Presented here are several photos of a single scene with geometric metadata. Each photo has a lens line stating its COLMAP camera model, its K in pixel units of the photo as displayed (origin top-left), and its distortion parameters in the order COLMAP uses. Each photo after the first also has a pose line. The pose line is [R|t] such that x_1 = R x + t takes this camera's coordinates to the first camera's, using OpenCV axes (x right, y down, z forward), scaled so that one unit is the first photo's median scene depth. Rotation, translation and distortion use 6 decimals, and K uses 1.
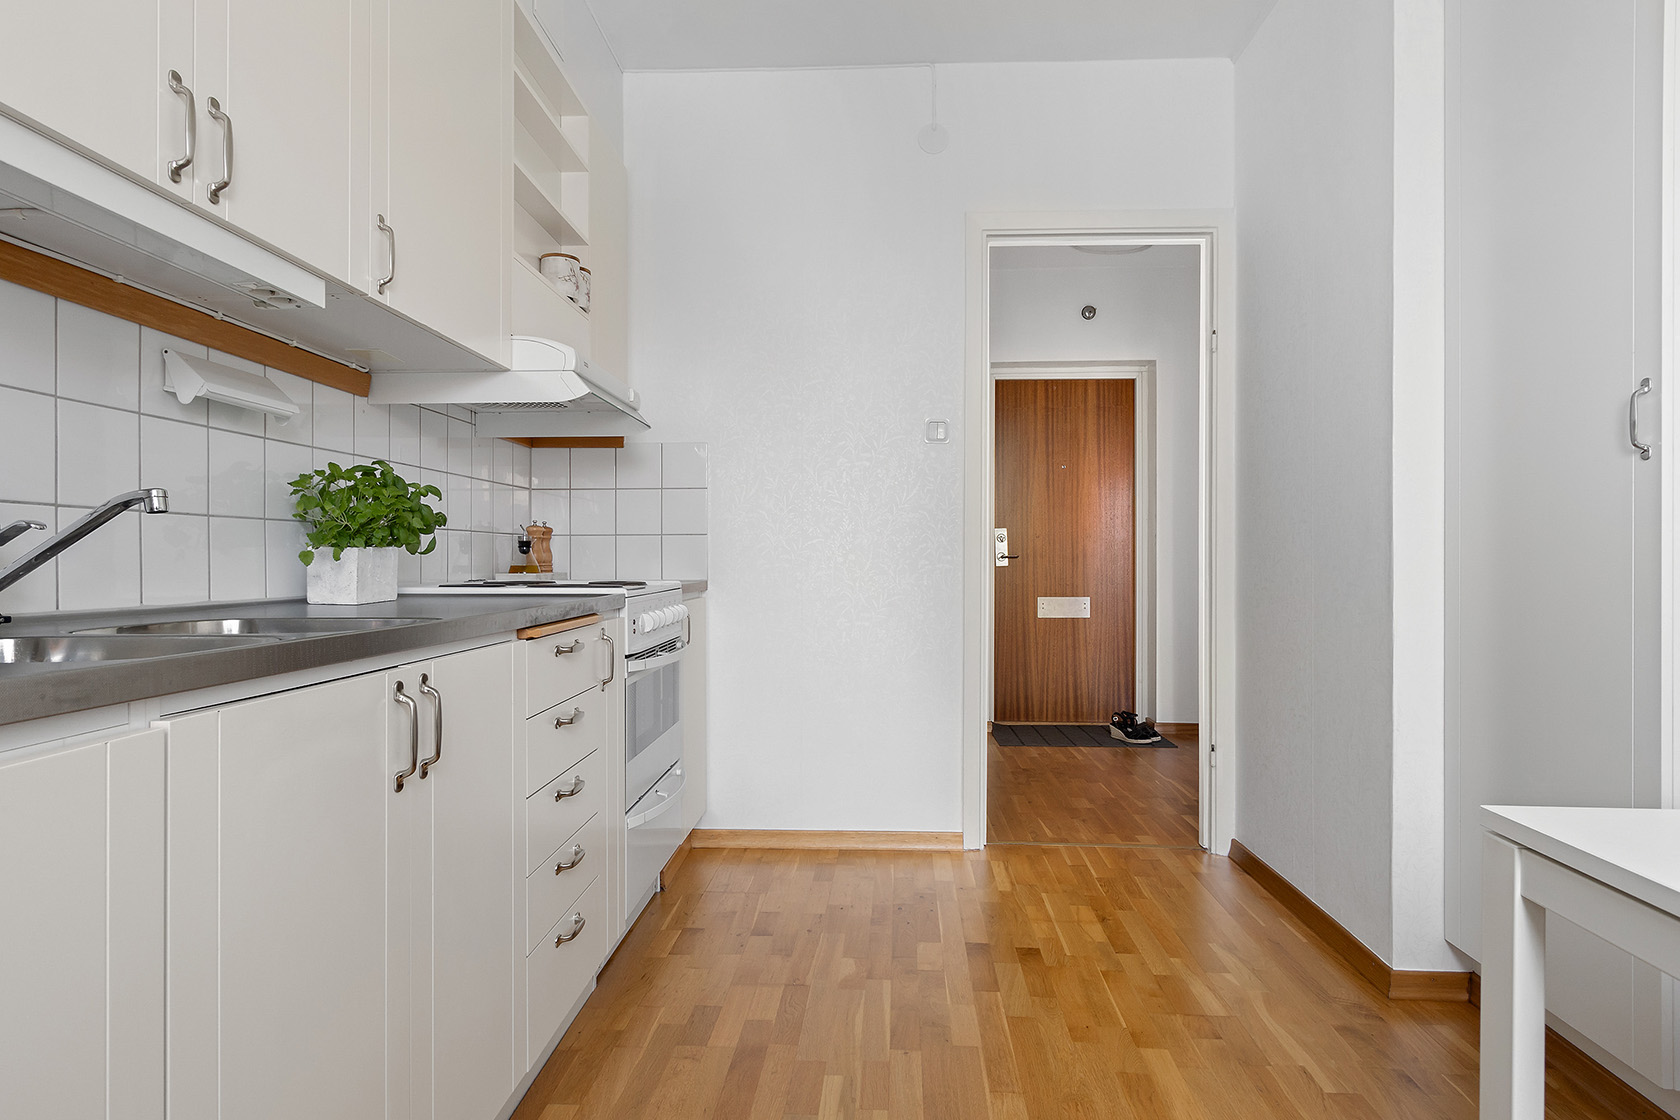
lens RADIAL K [[966.8, 0, 795.0], [0, 966.8, 562.9], [0, 0, 1]] dist [0.001931, -0.002022]
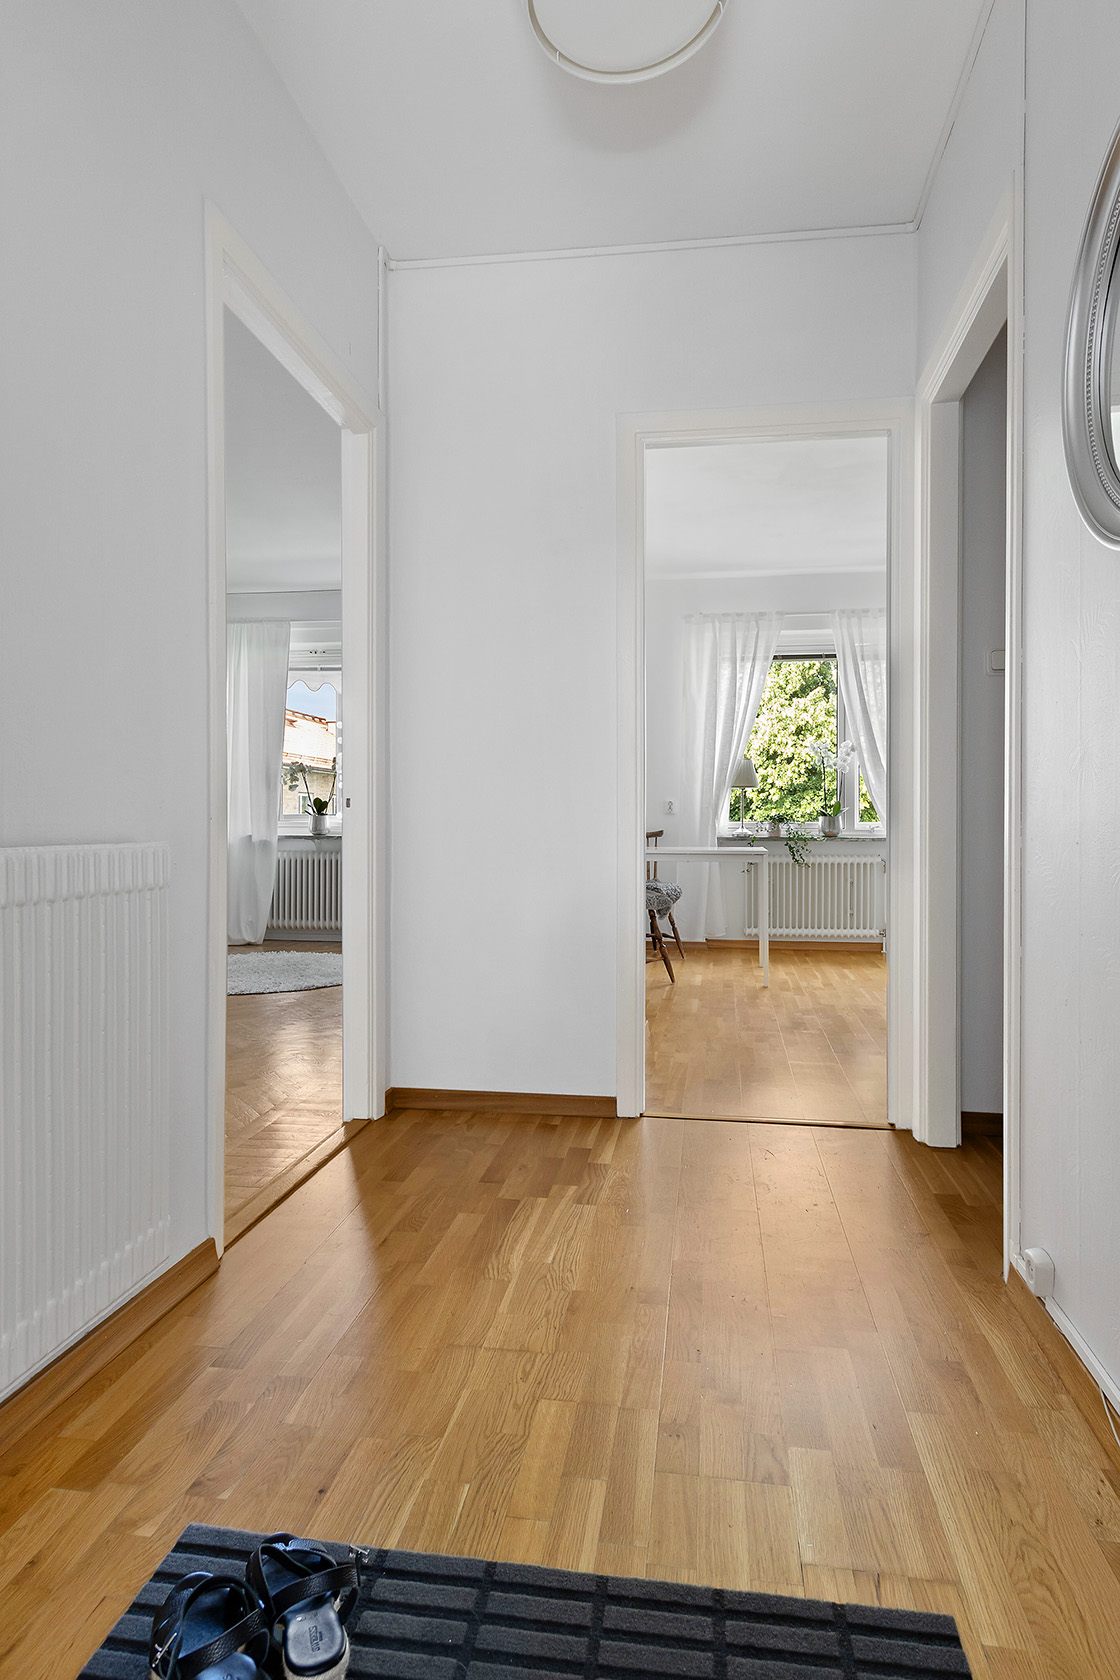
lens RADIAL K [[1014.4, 0, 562.8], [0, 1014.4, 831.2], [0, 0, 1]] dist [-0.001223, 0.000712]
pose [[-0.999274, -0.003867, 0.037897, 0.255909], [-0.003619, 0.999972, 0.006619, 0.013347], [-0.037921, 0.006477, -0.999260, 1.083151]]
